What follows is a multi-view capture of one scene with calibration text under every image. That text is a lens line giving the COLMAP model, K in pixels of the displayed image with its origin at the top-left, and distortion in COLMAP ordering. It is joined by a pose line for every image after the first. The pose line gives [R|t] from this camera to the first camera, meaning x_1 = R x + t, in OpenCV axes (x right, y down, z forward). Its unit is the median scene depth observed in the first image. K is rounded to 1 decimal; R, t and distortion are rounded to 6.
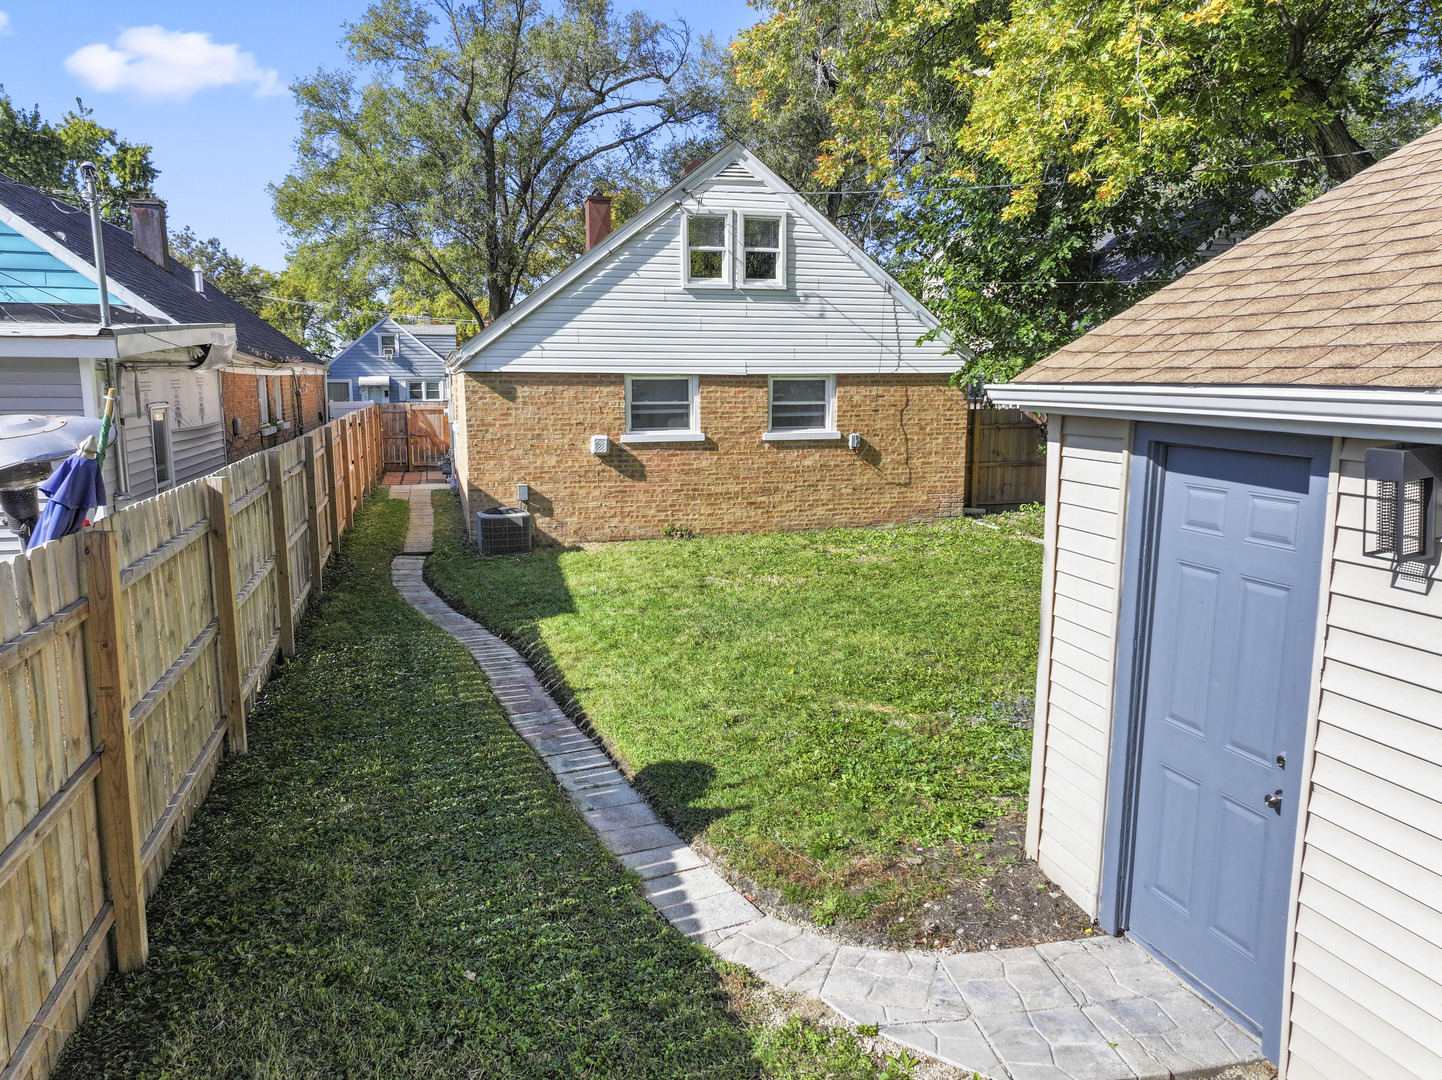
lens RADIAL K [[986.2, 0, 721.0], [0, 986.2, 540.0], [0, 0, 1]] dist [-0.002810, 0.005918]
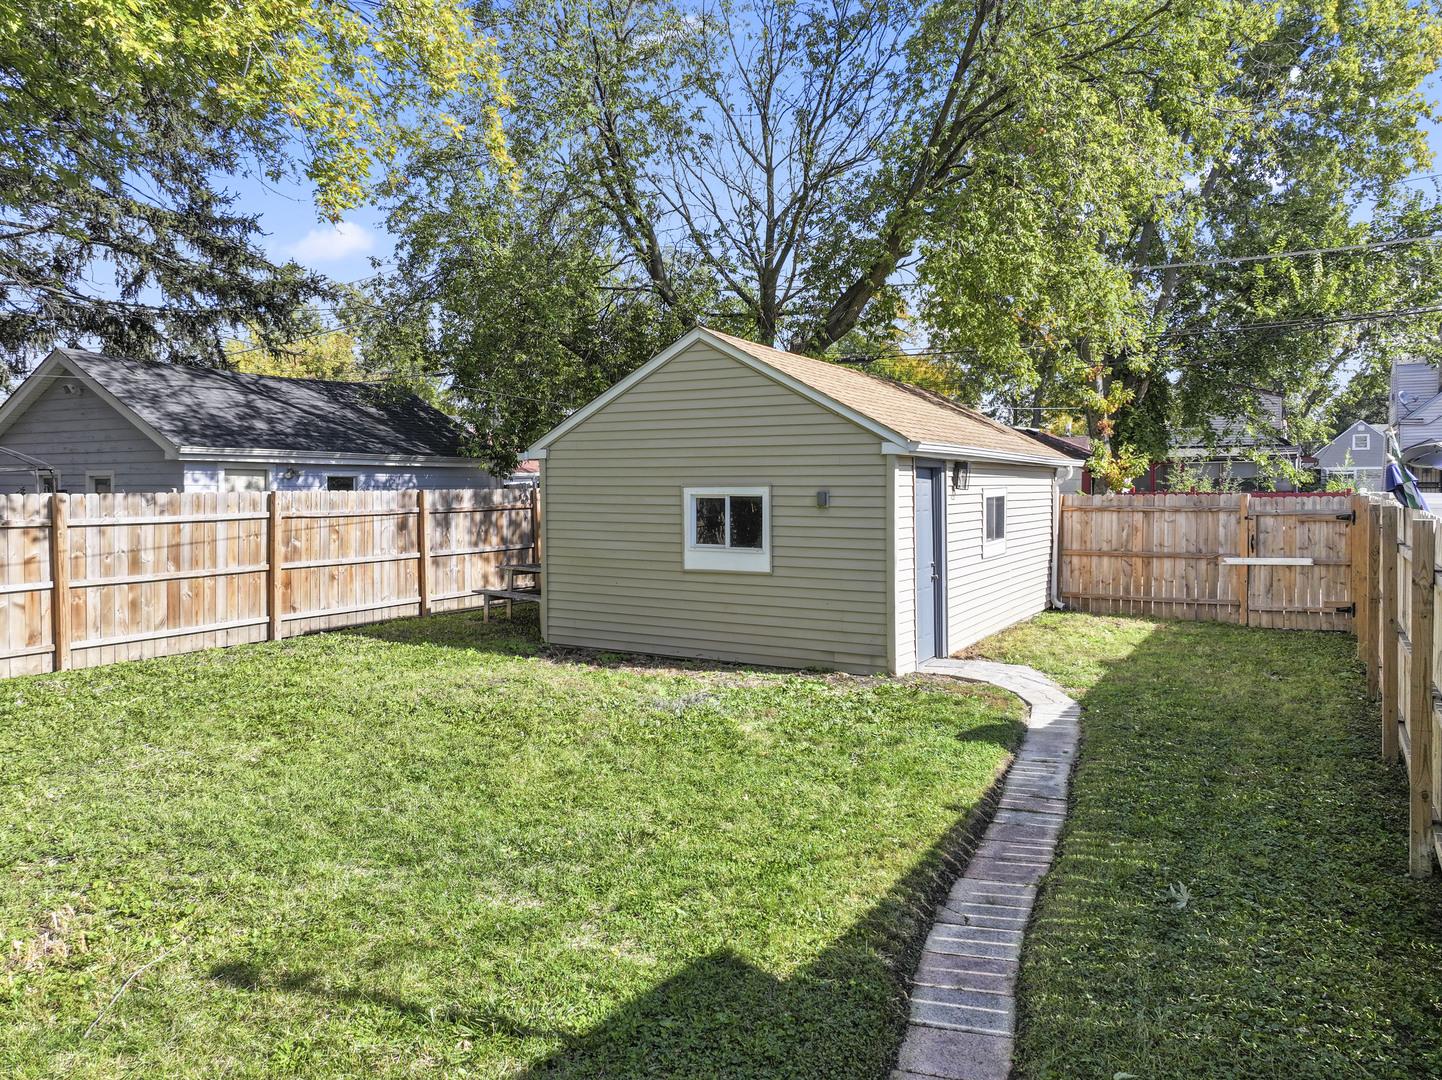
lens RADIAL K [[986.2, 0, 721.0], [0, 986.2, 540.0], [0, 0, 1]] dist [-0.002810, 0.005918]
pose [[-0.681496, -0.036299, 0.730921, -0.309371], [0.117060, 0.980502, 0.157837, -0.107158], [-0.722399, 0.193127, -0.663959, 0.863895]]
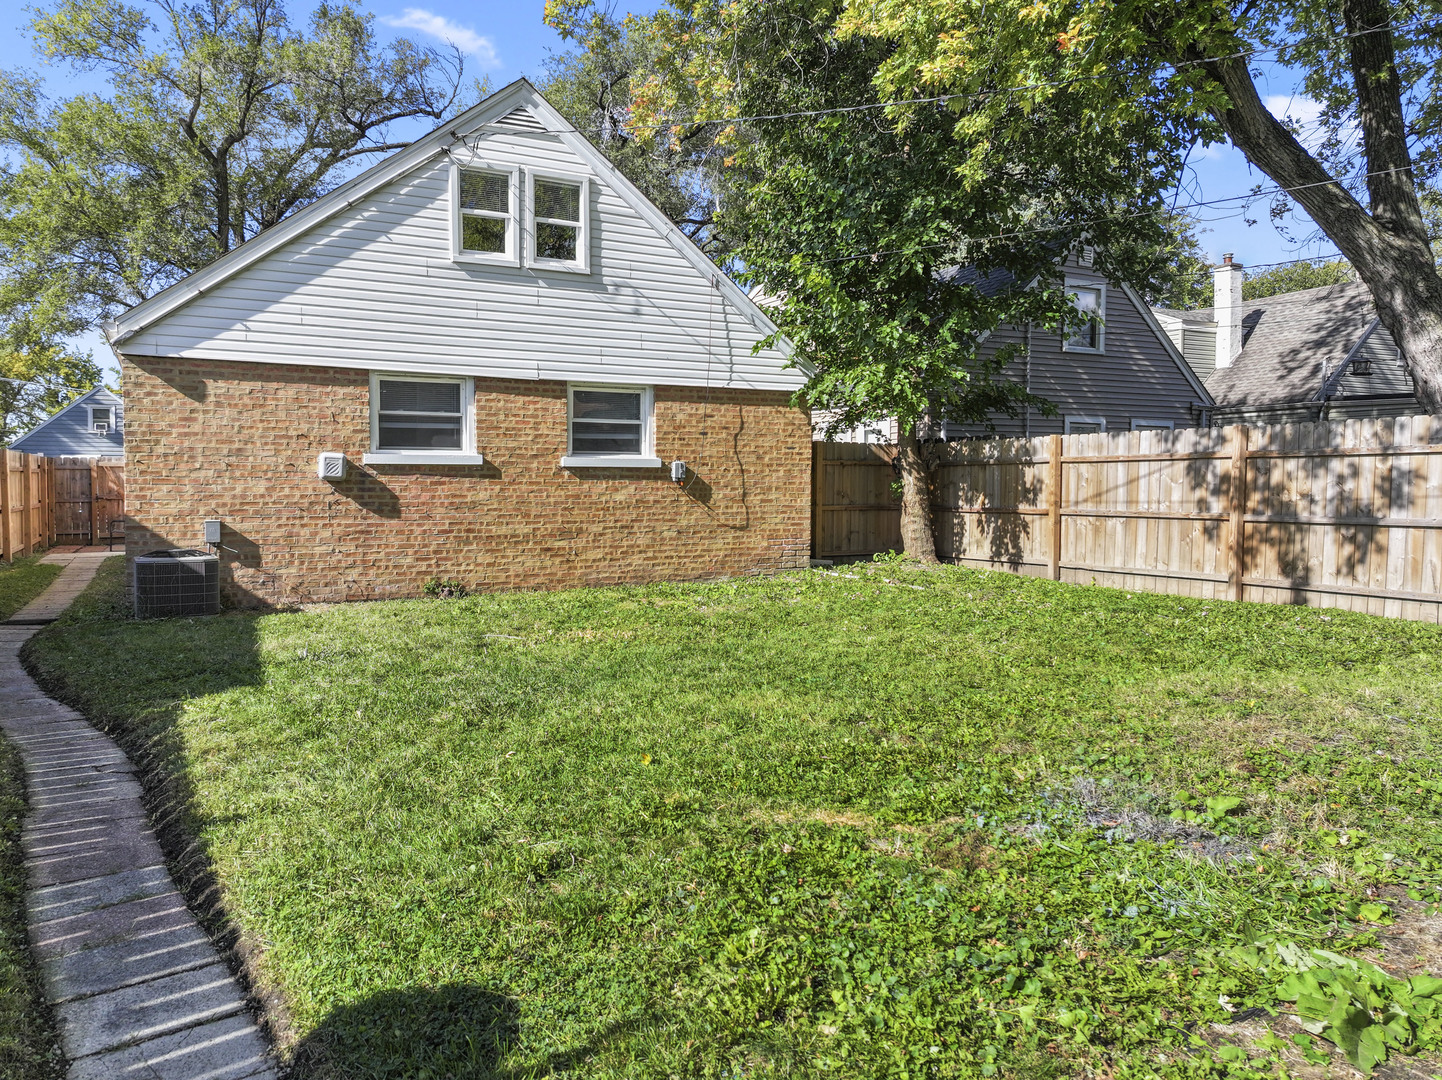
lens RADIAL K [[986.2, 0, 721.0], [0, 986.2, 540.0], [0, 0, 1]] dist [-0.002810, 0.005918]
pose [[0.975579, -0.004533, 0.219601, -0.004704], [0.027930, 0.994231, -0.103556, 0.039045], [-0.217865, 0.107161, 0.970078, 0.249600]]
